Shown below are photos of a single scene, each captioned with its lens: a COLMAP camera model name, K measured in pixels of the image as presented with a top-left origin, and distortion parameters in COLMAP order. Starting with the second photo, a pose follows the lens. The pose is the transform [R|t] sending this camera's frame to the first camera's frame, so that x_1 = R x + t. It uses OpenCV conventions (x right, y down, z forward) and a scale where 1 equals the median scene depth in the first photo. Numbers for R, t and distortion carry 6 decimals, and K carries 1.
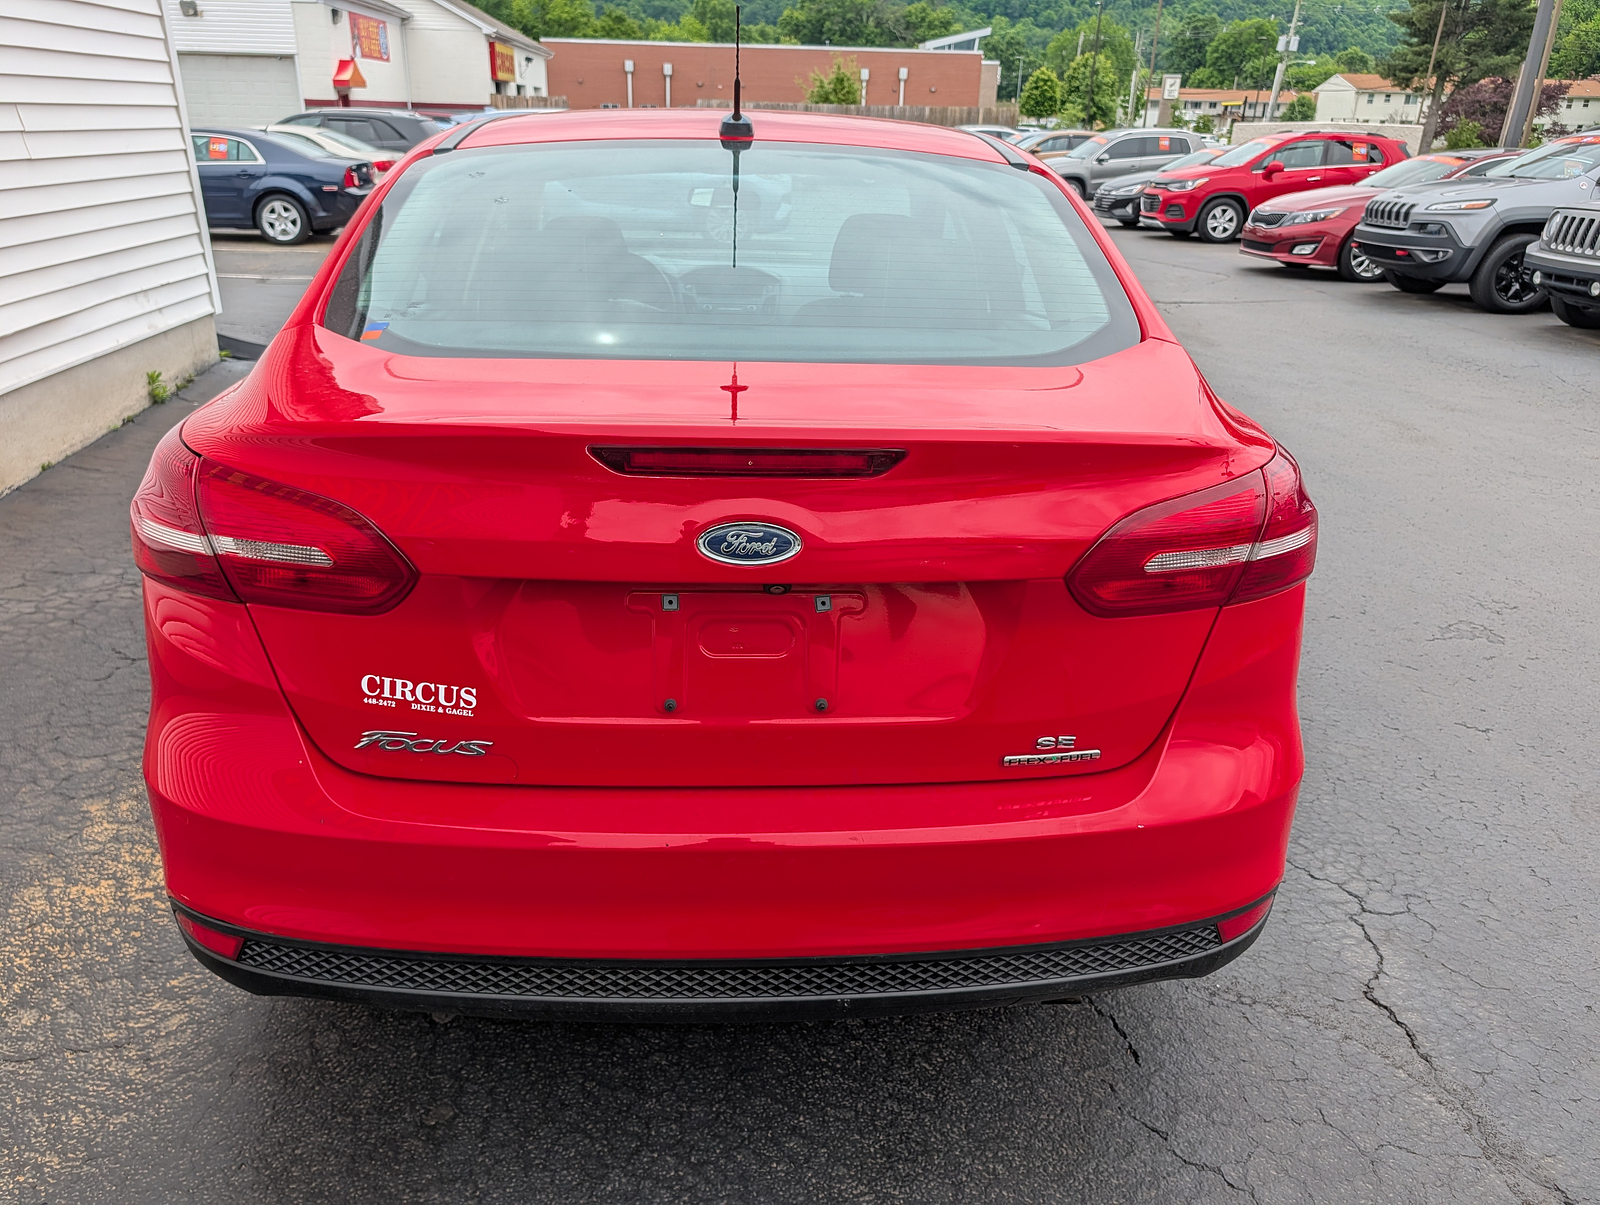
lens RADIAL K [[1168.3, 0, 800.0], [0, 1168.3, 602.5], [0, 0, 1]] dist [0.011175, -0.010202]
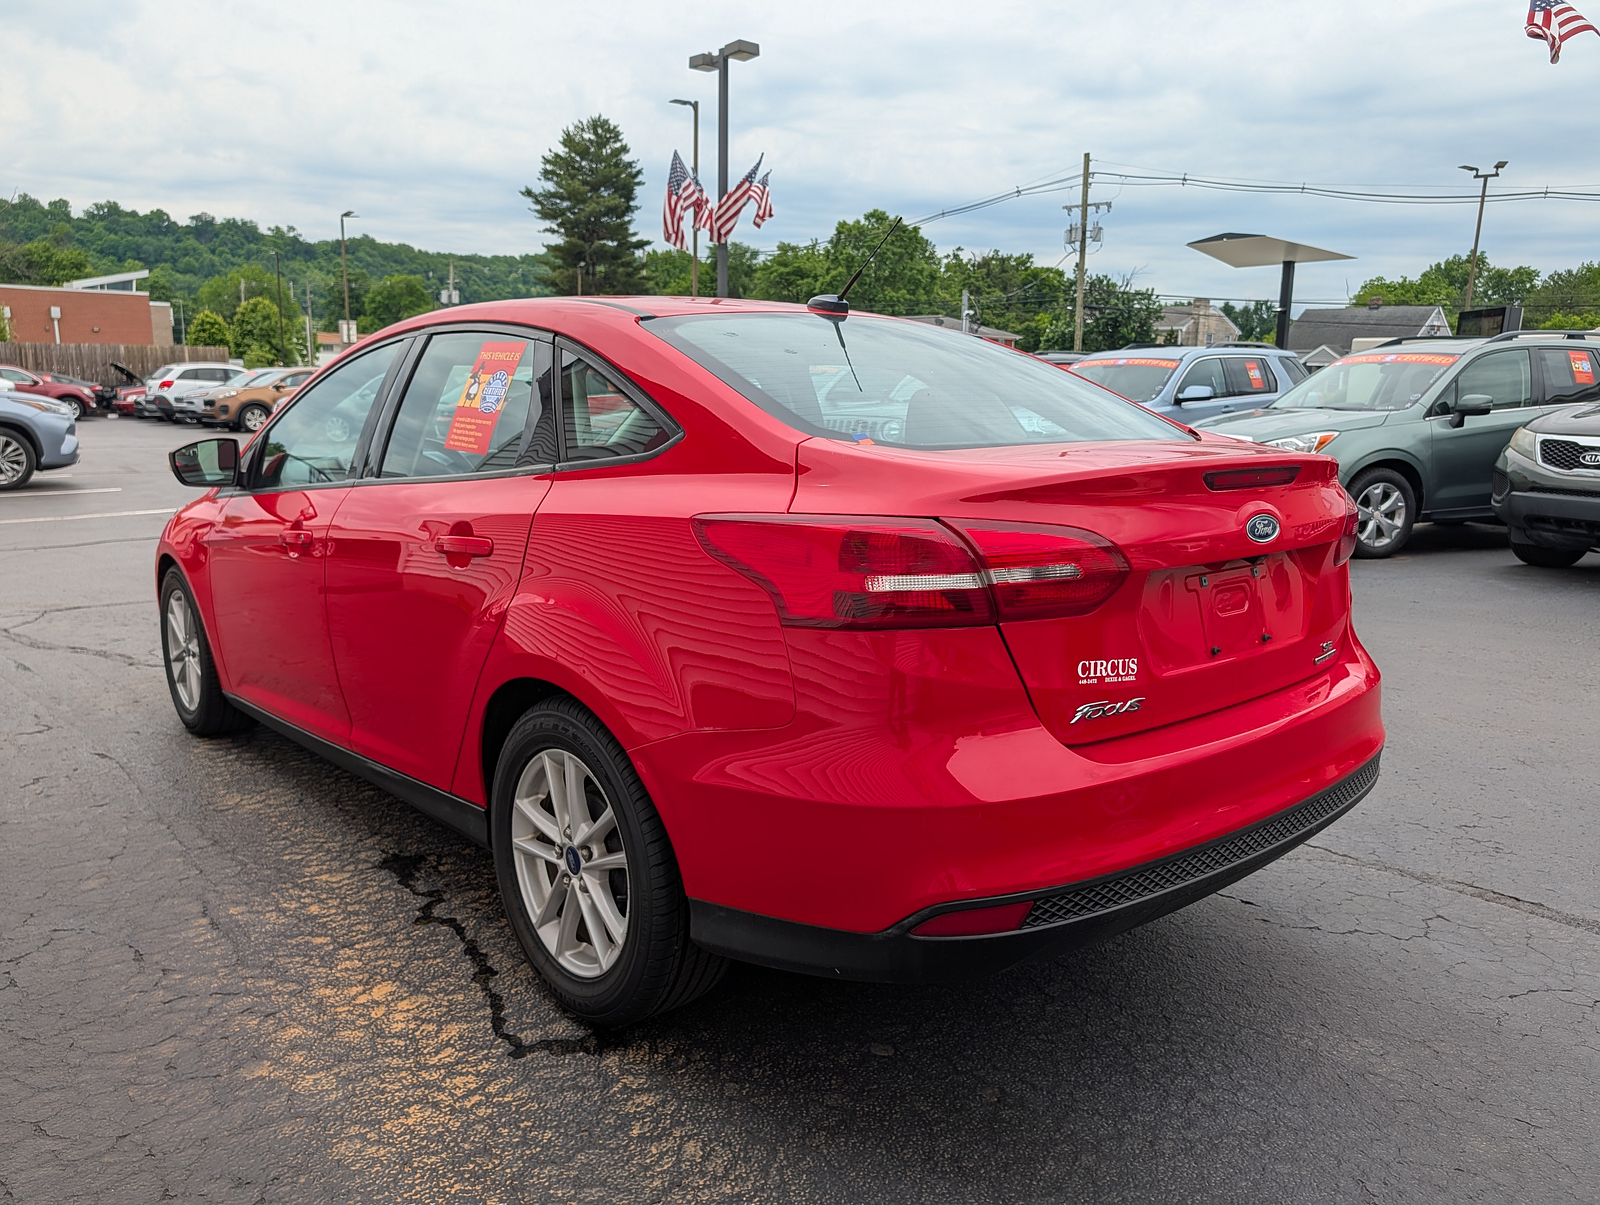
lens RADIAL K [[1168.3, 0, 800.0], [0, 1168.3, 602.5], [0, 0, 1]] dist [0.011175, -0.010202]
pose [[0.783022, -0.125579, 0.609186, -0.203973], [0.238527, 0.965153, -0.107633, 0.009159], [-0.574441, 0.229587, 0.785689, 0.017931]]
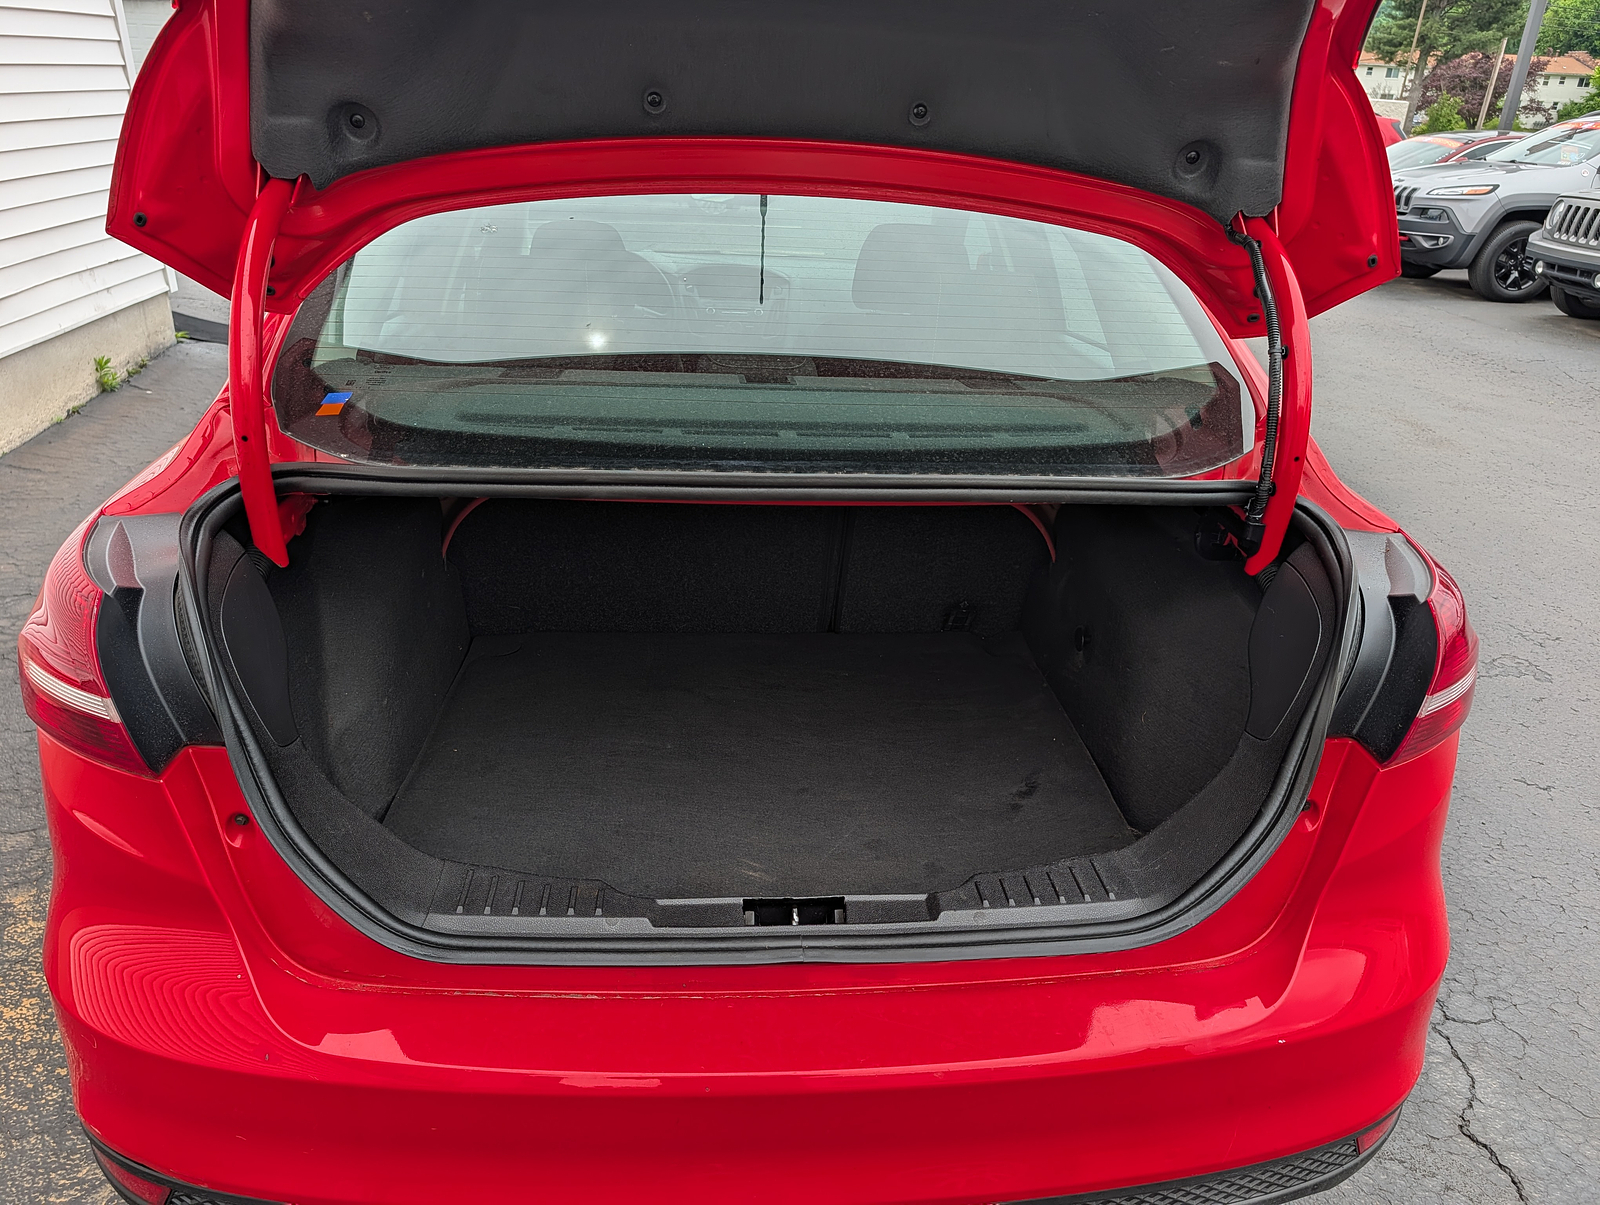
lens RADIAL K [[1164.1, 0, 827.0], [0, 1164.1, 606.4], [0, 0, 1]] dist [0.007083, -0.006287]
pose [[0.999203, 0.004109, 0.039703, -0.008544], [-0.005455, 0.999412, 0.033864, -0.019448], [-0.039540, -0.034053, 0.998638, 0.028451]]
